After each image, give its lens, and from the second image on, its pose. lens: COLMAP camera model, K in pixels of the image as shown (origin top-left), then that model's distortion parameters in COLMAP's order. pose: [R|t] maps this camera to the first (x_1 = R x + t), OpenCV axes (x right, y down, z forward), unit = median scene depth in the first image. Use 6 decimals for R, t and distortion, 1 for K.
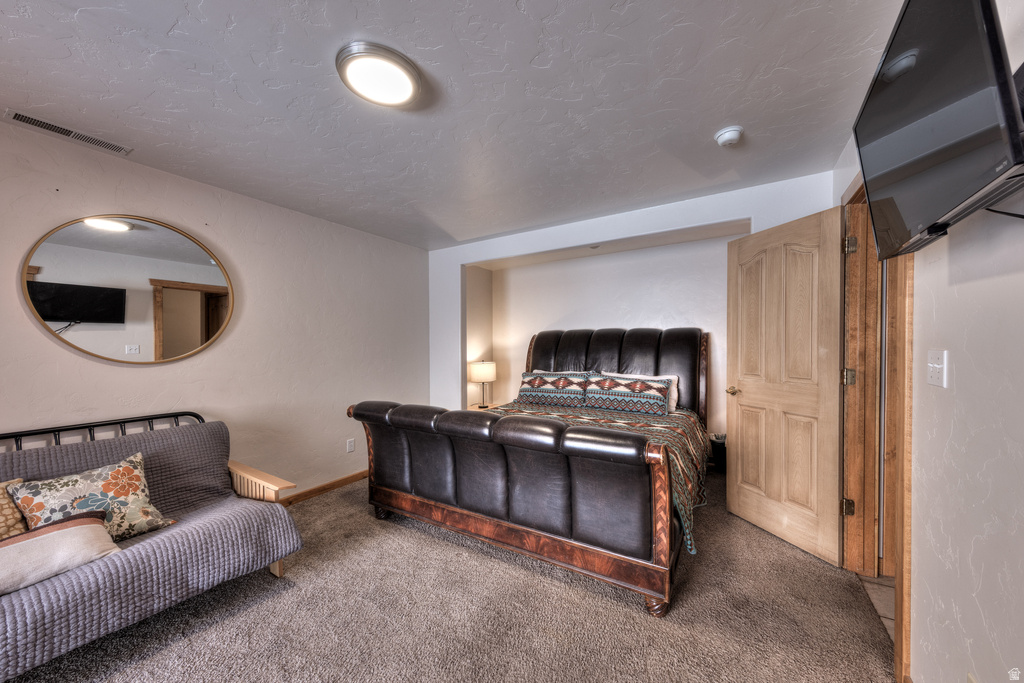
lens RADIAL K [[364.2, 0, 525.5], [0, 364.2, 345.1], [0, 0, 1]] dist [0.001423, -0.000256]
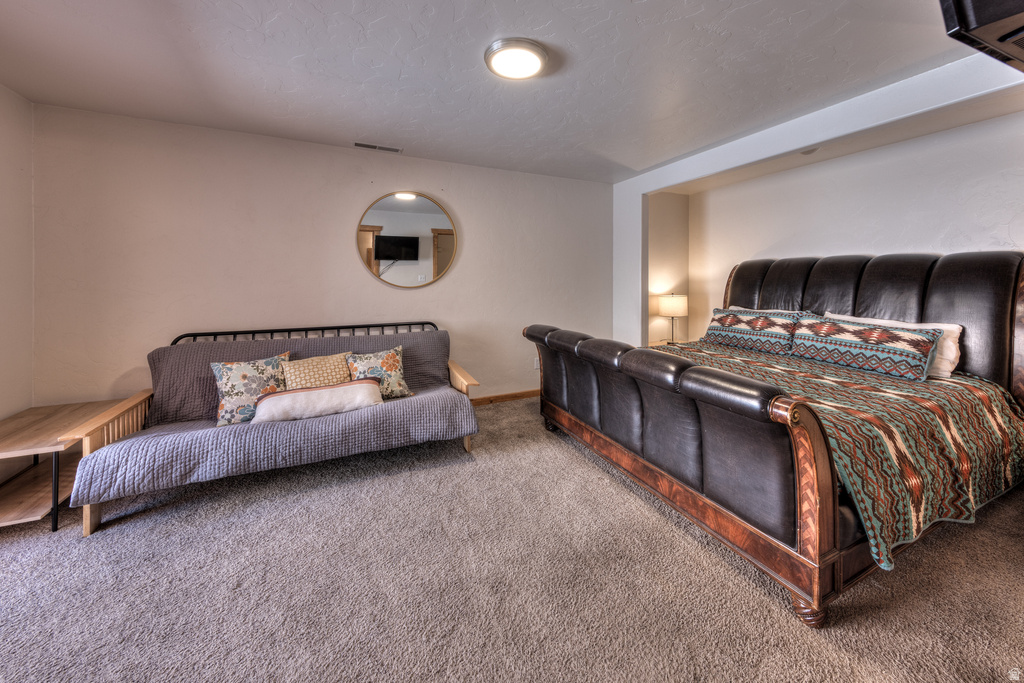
lens RADIAL K [[378.7, 0, 524.2], [0, 378.7, 267.9], [0, 0, 1]] dist [-0.000099, -0.000334]
pose [[0.824886, -0.006704, -0.565259, 0.223869], [-0.005881, 0.999774, -0.020440, -0.000950], [0.565268, 0.020185, 0.824660, -0.021090]]
